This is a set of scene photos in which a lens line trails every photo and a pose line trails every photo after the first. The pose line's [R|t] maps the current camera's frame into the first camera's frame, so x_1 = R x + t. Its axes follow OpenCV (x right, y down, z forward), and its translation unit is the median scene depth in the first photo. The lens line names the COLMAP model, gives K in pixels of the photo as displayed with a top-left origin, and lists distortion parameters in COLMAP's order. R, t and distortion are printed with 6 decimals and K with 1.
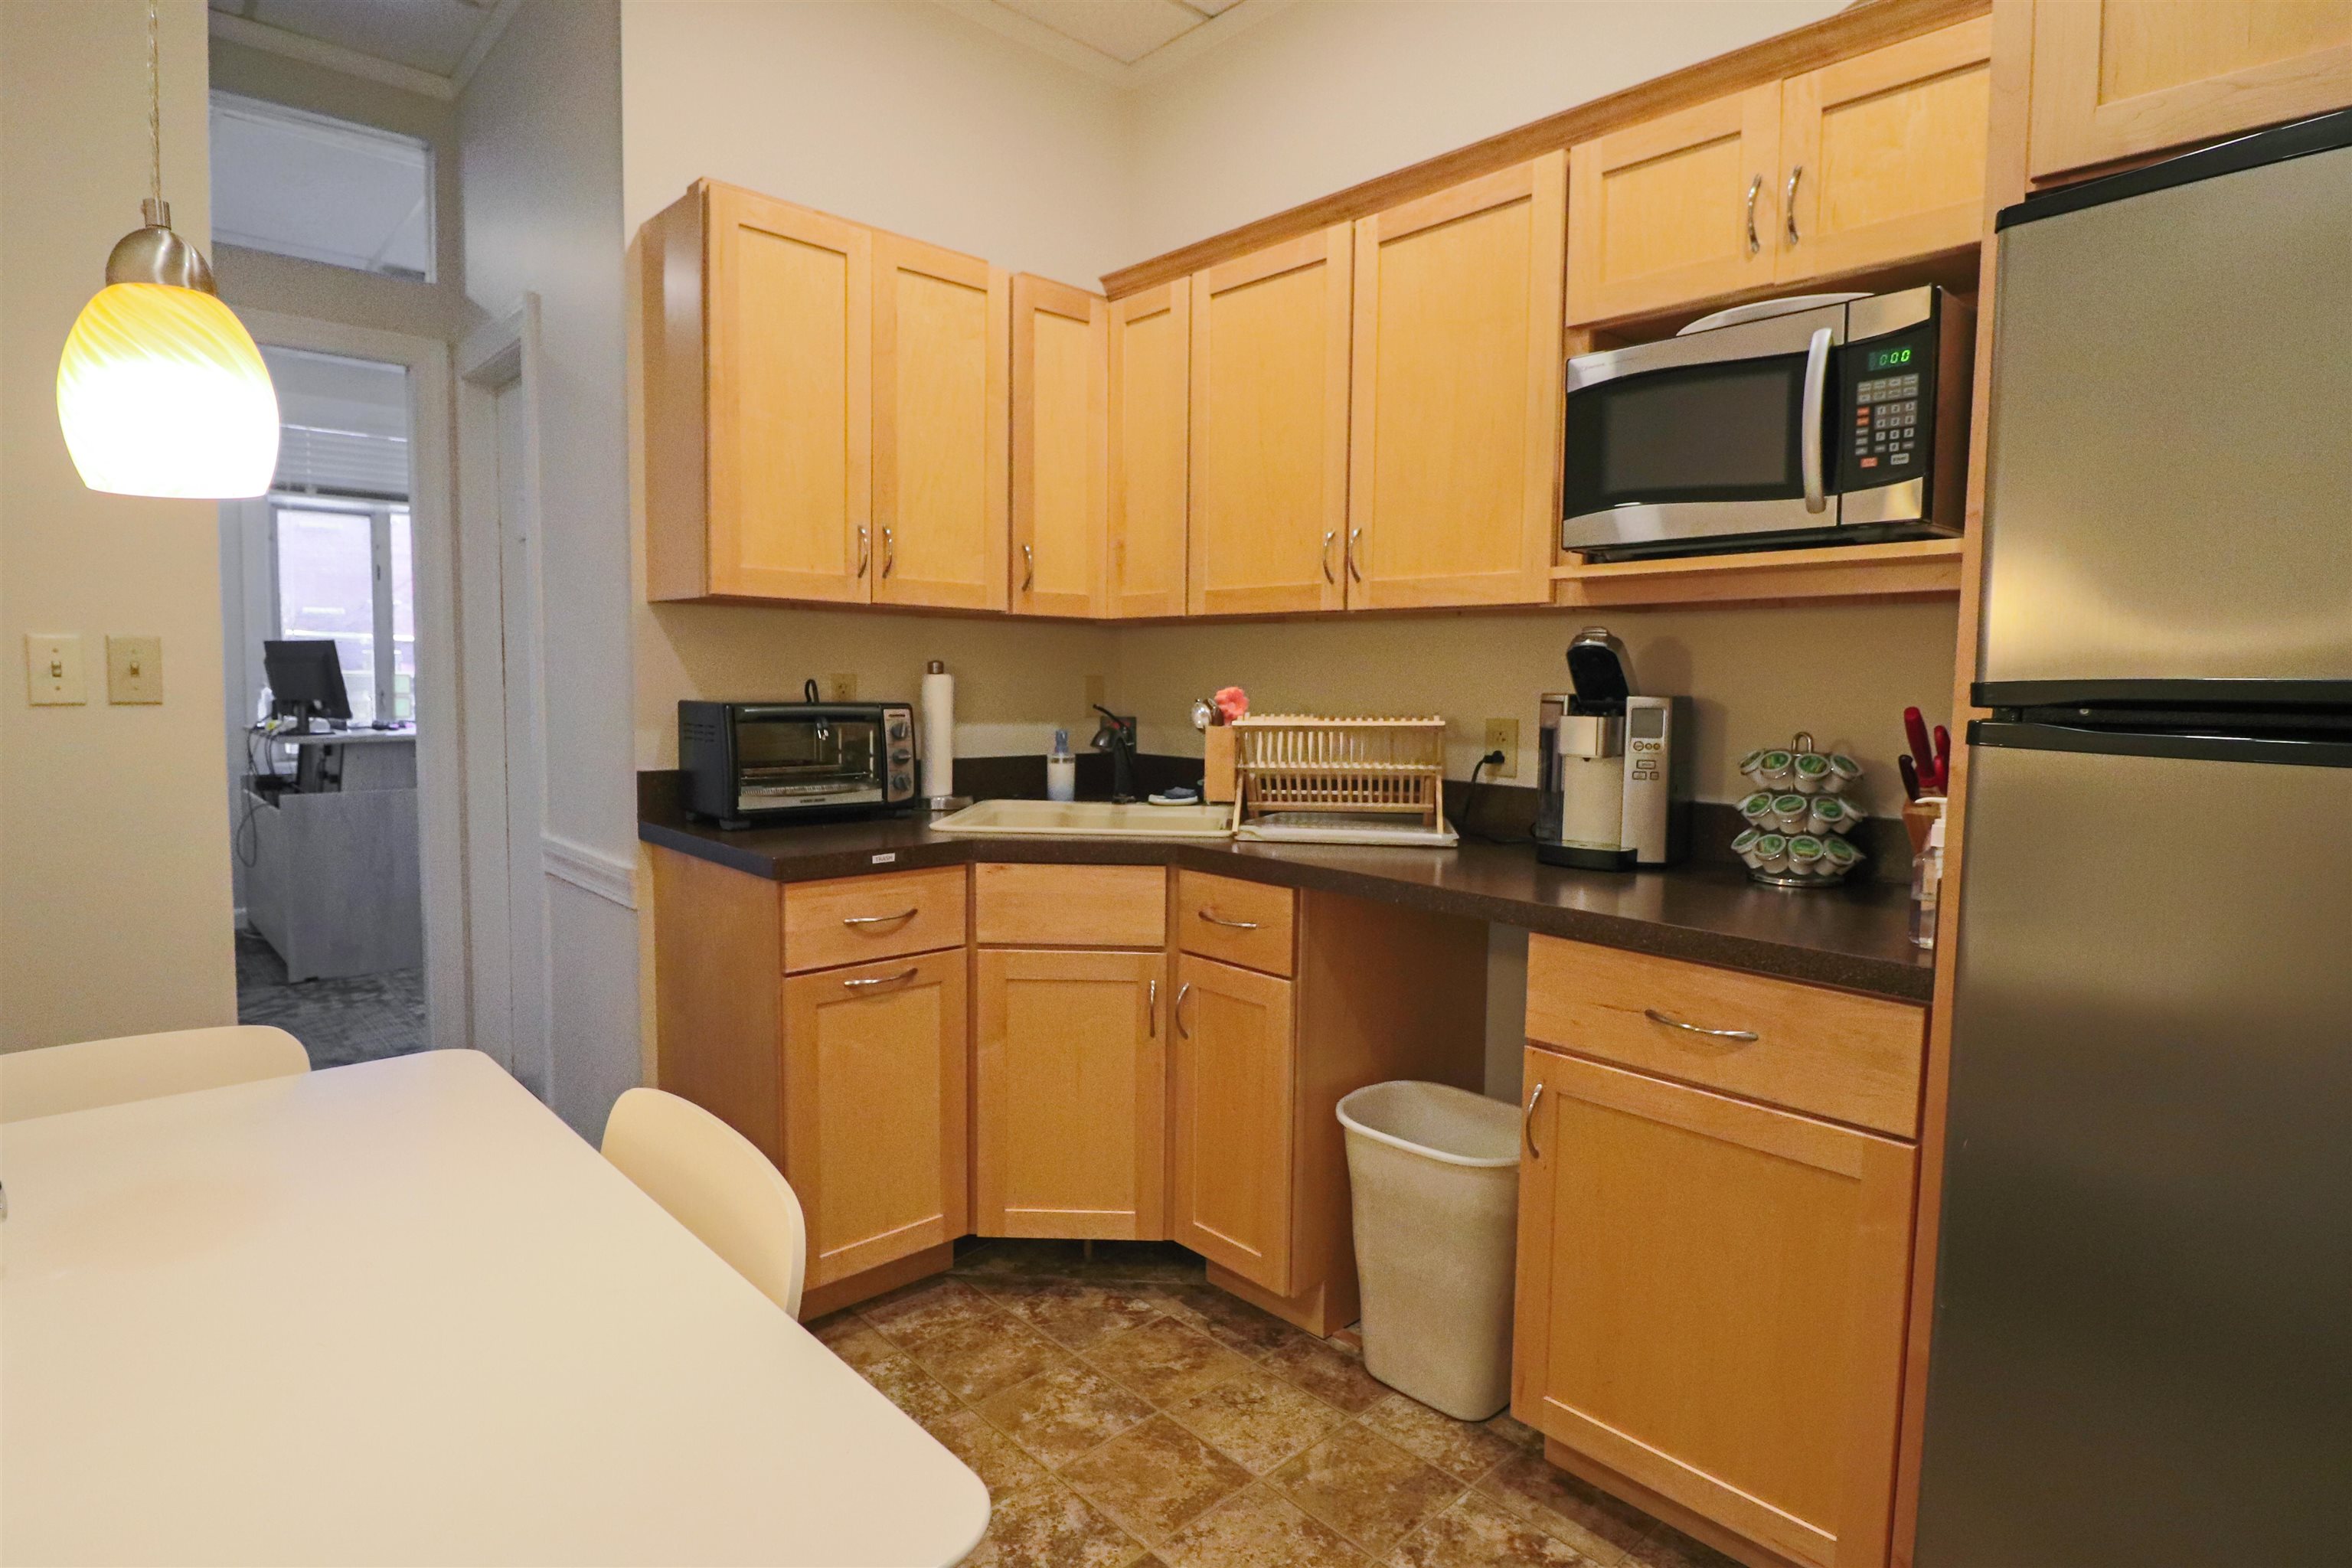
lens RADIAL K [[1212.8, 0, 1181.9], [0, 1212.8, 766.5], [0, 0, 1]] dist [0.001407, -0.013094]
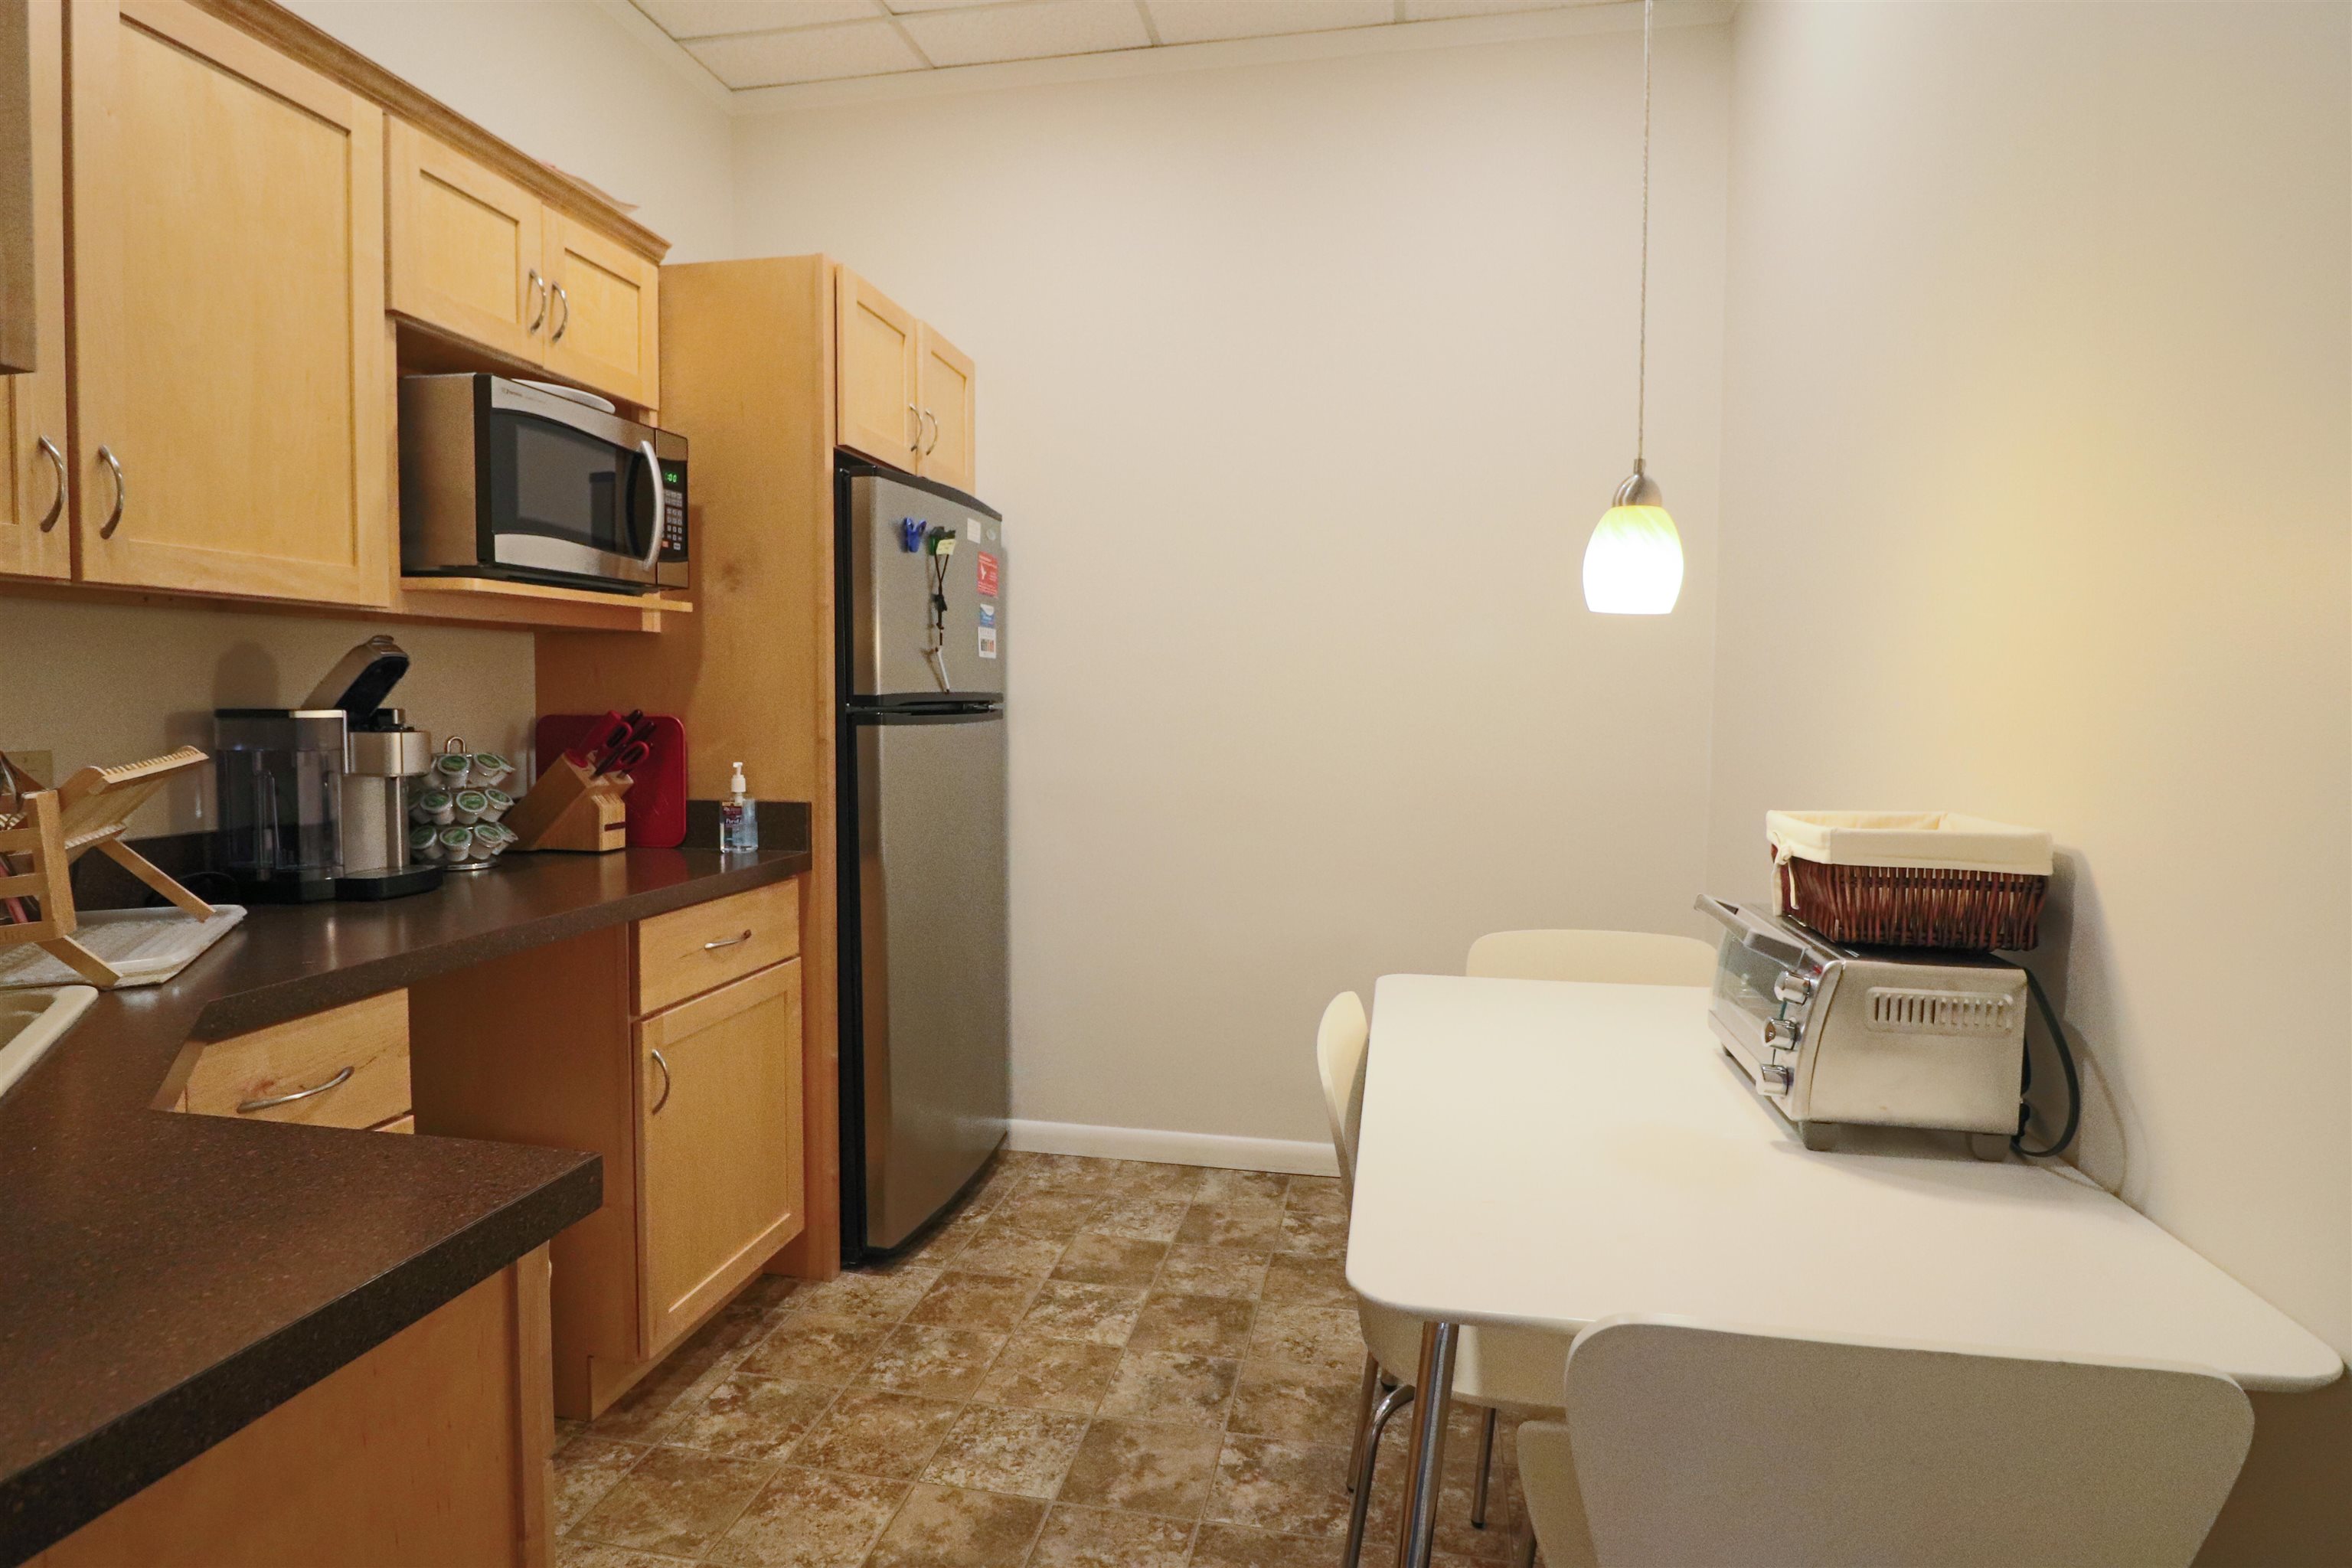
lens RADIAL K [[1212.8, 0, 1181.9], [0, 1212.8, 766.5], [0, 0, 1]] dist [0.001407, -0.013094]
pose [[-0.573902, -0.118380, 0.810323, -1.068251], [-0.009043, 0.990353, 0.138275, -0.193204], [-0.818874, 0.072028, -0.569436, 1.366814]]
